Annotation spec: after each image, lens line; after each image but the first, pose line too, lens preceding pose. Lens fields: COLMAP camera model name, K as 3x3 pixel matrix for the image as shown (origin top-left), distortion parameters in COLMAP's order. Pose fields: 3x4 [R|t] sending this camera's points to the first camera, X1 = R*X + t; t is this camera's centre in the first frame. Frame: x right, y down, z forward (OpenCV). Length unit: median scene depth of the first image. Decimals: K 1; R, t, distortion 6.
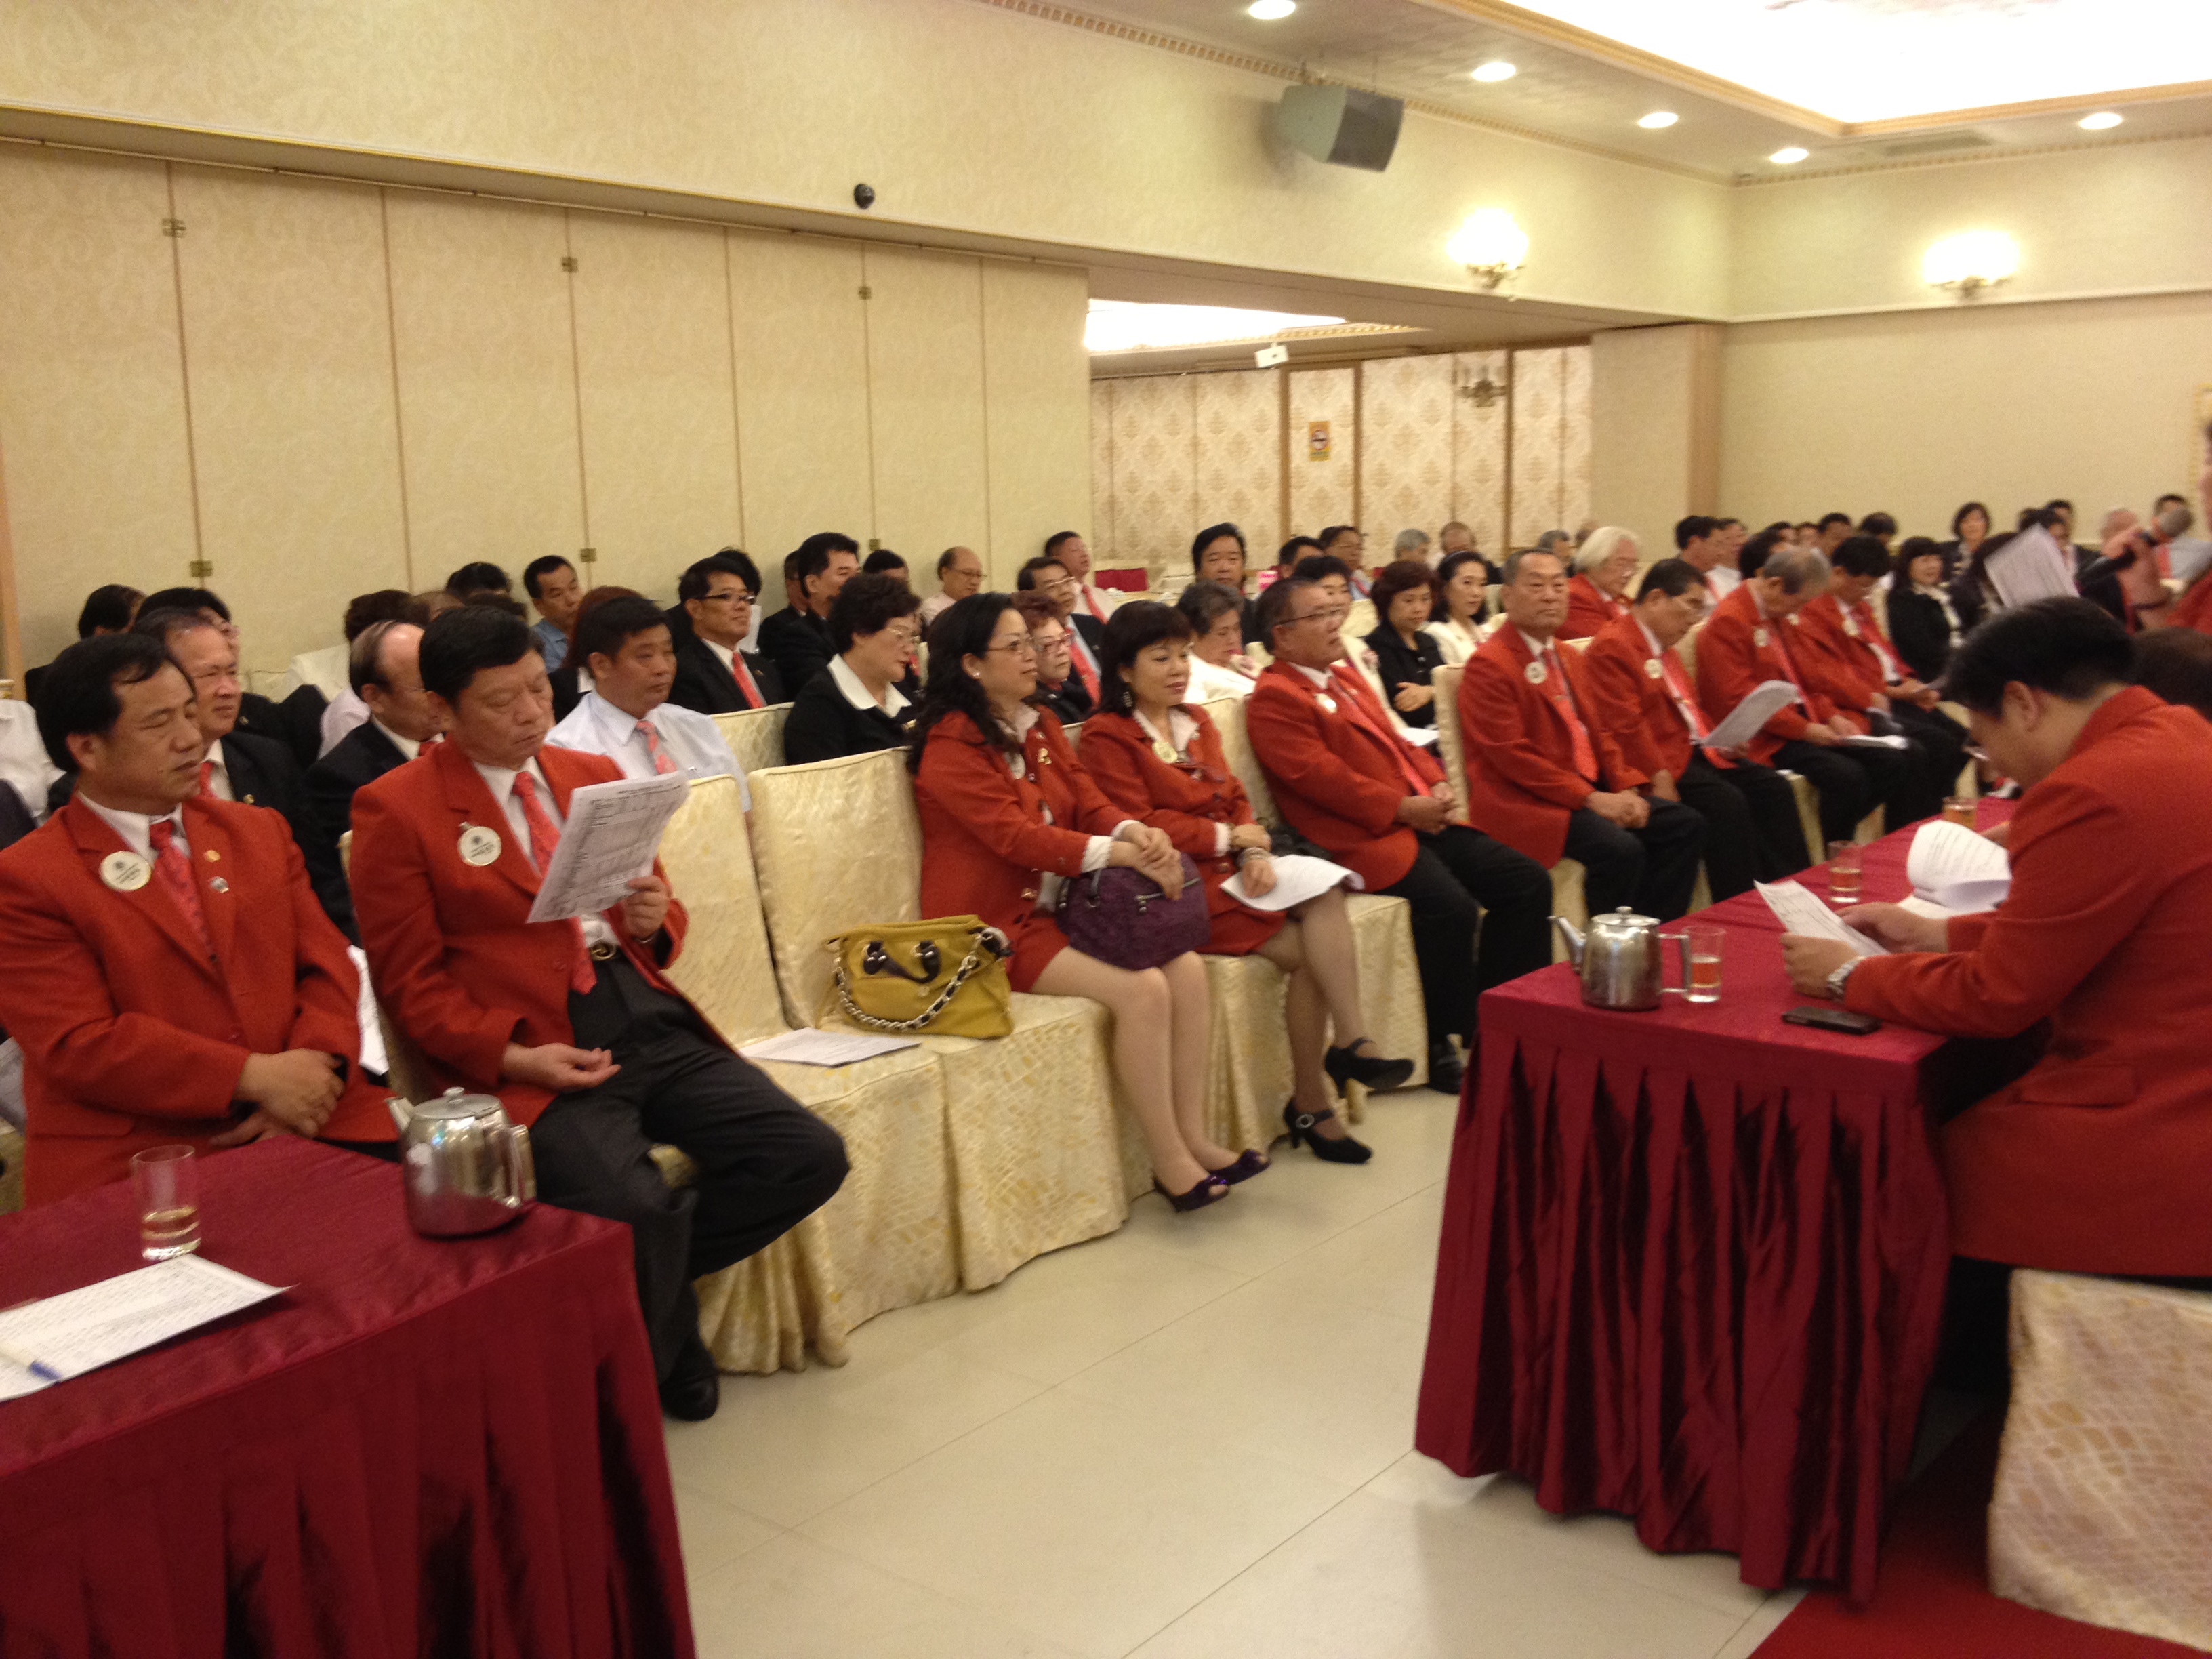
lens RADIAL K [[2060.5, 0, 1106.0], [0, 2060.5, 829.5], [0, 0, 1]] dist [0.096315, -0.204243]
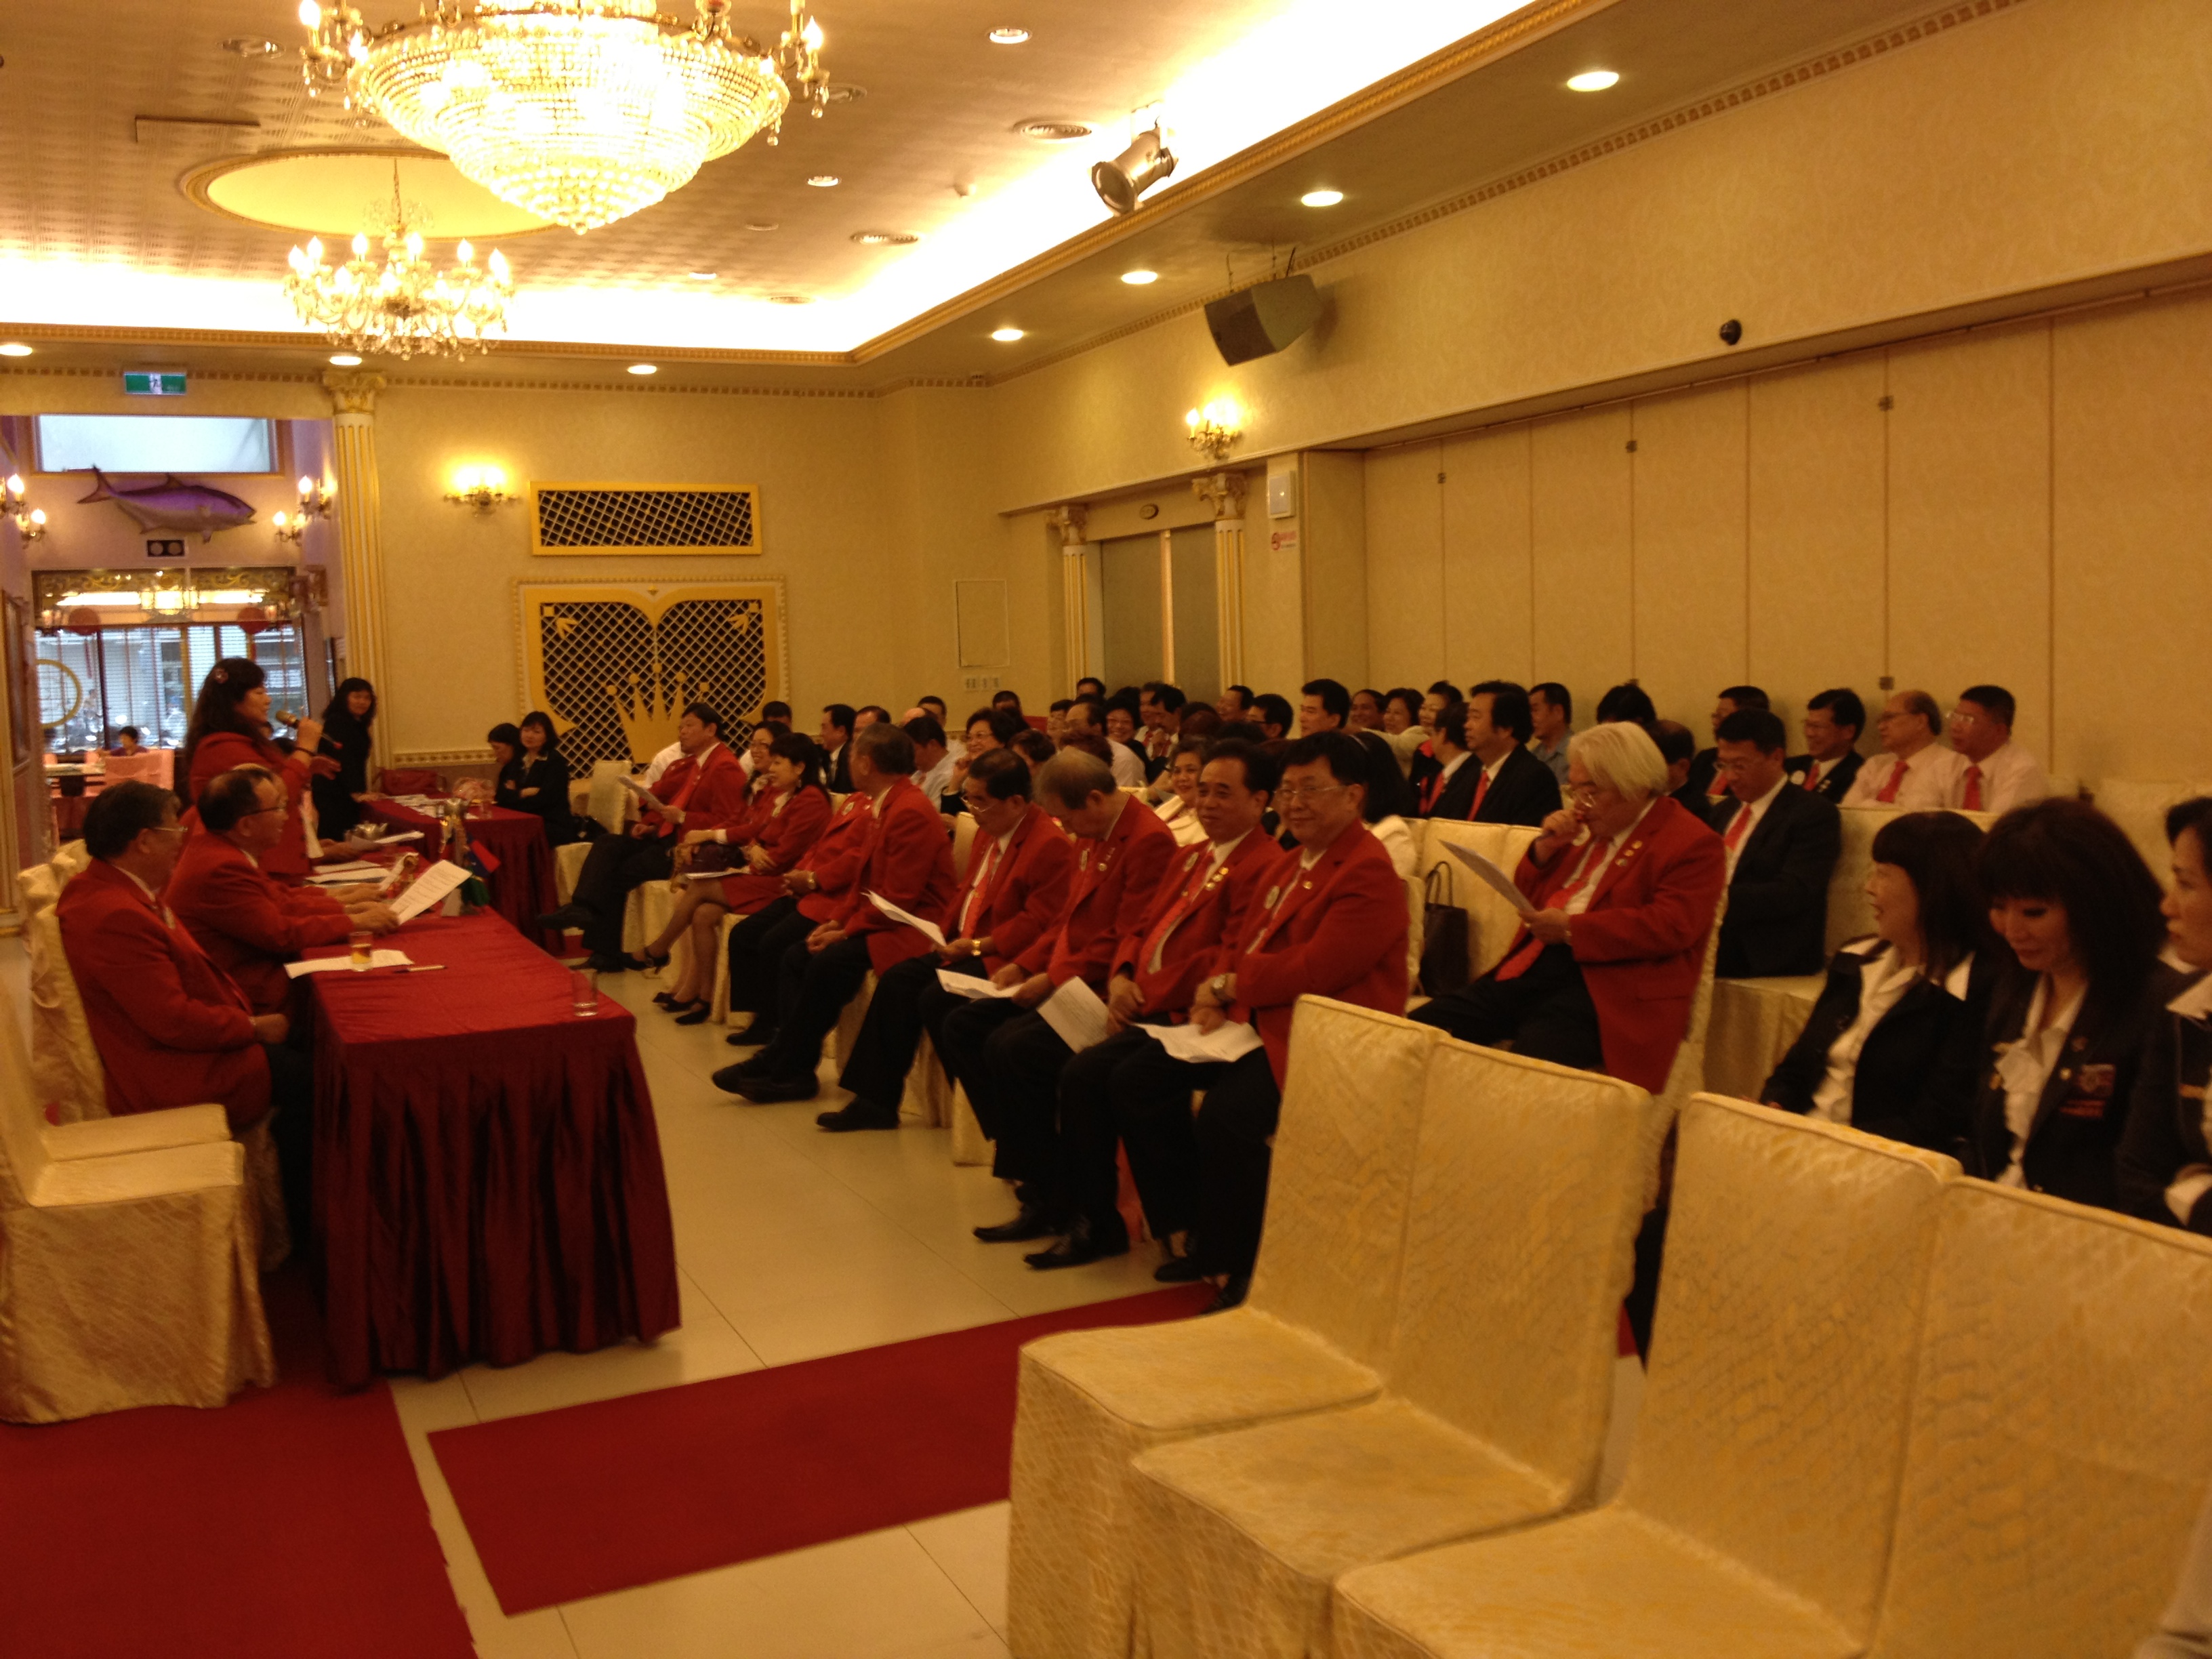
lens RADIAL K [[2060.5, 0, 1106.0], [0, 2060.5, 829.5], [0, 0, 1]] dist [0.096315, -0.204243]
pose [[-0.450733, 0.111474, -0.885671, 1.030590], [-0.095065, 0.980535, 0.171795, -0.245708], [0.887582, 0.161630, -0.431362, 1.362984]]
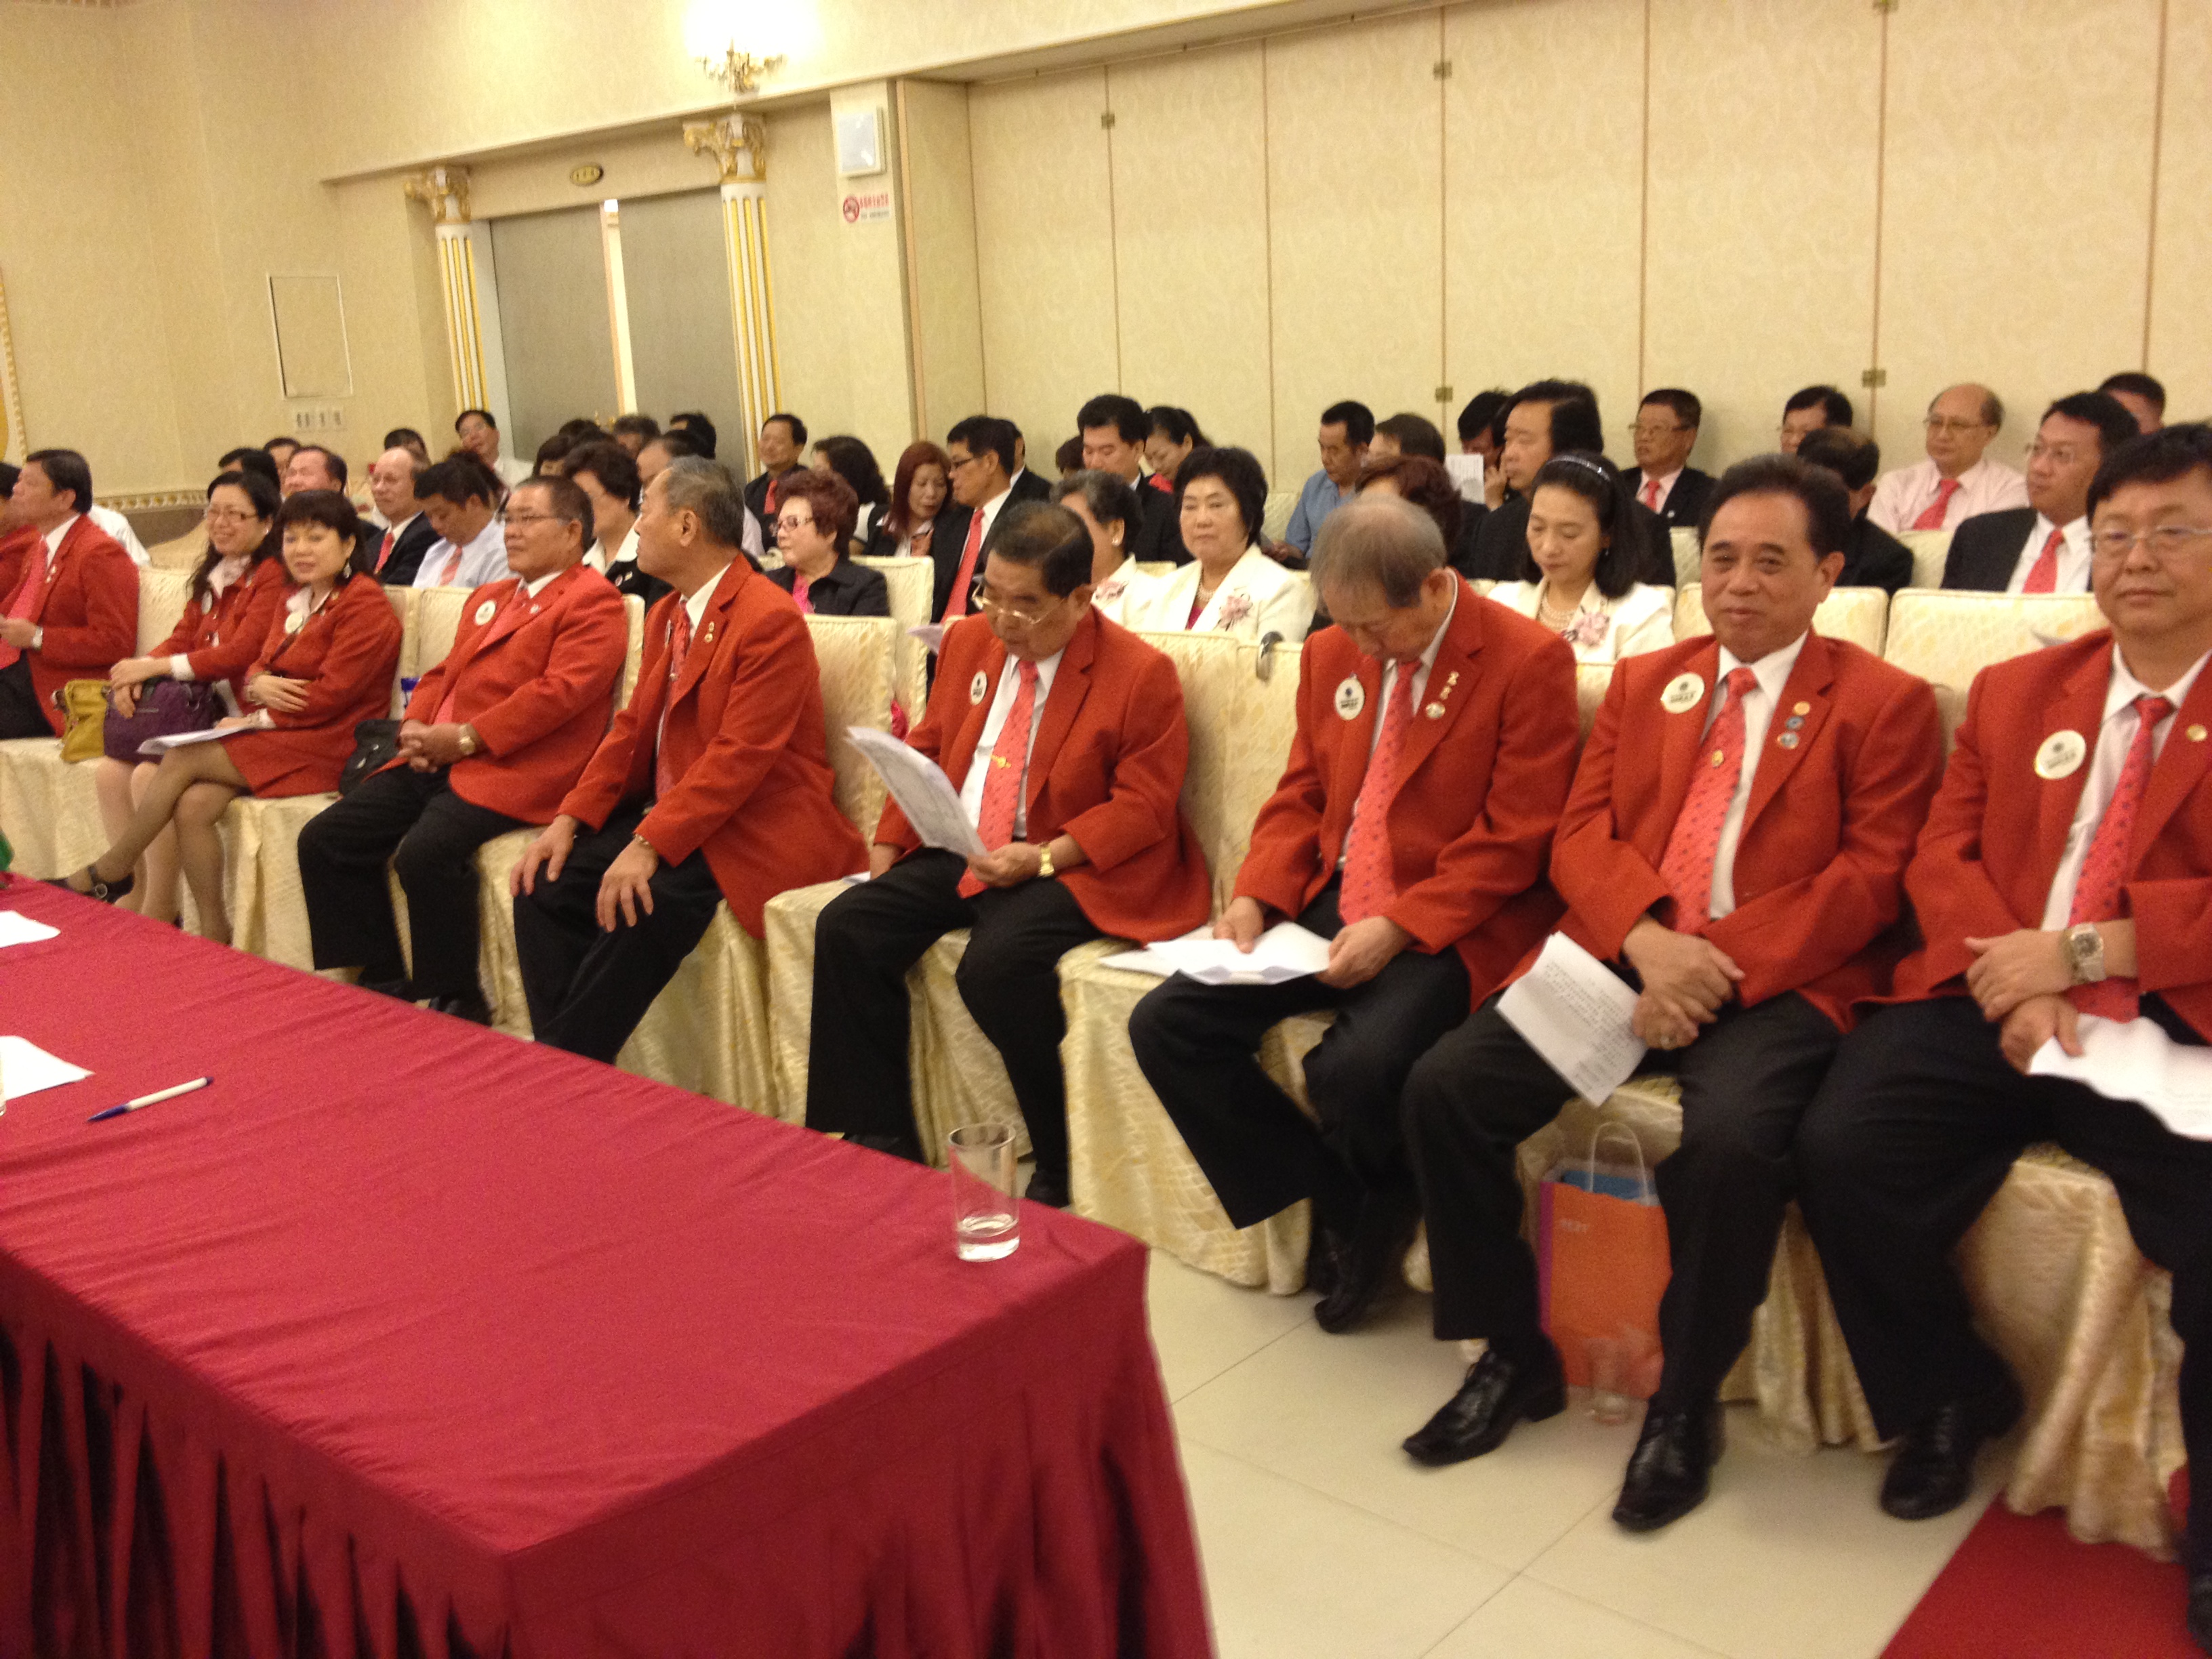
lens RADIAL K [[2060.5, 0, 1106.0], [0, 2060.5, 829.5], [0, 0, 1]] dist [0.096315, -0.204243]
pose [[-0.047353, 0.242804, -0.968919, 0.756043], [-0.108474, 0.963020, 0.246628, -0.169877], [0.992971, 0.116781, -0.019264, 0.965348]]
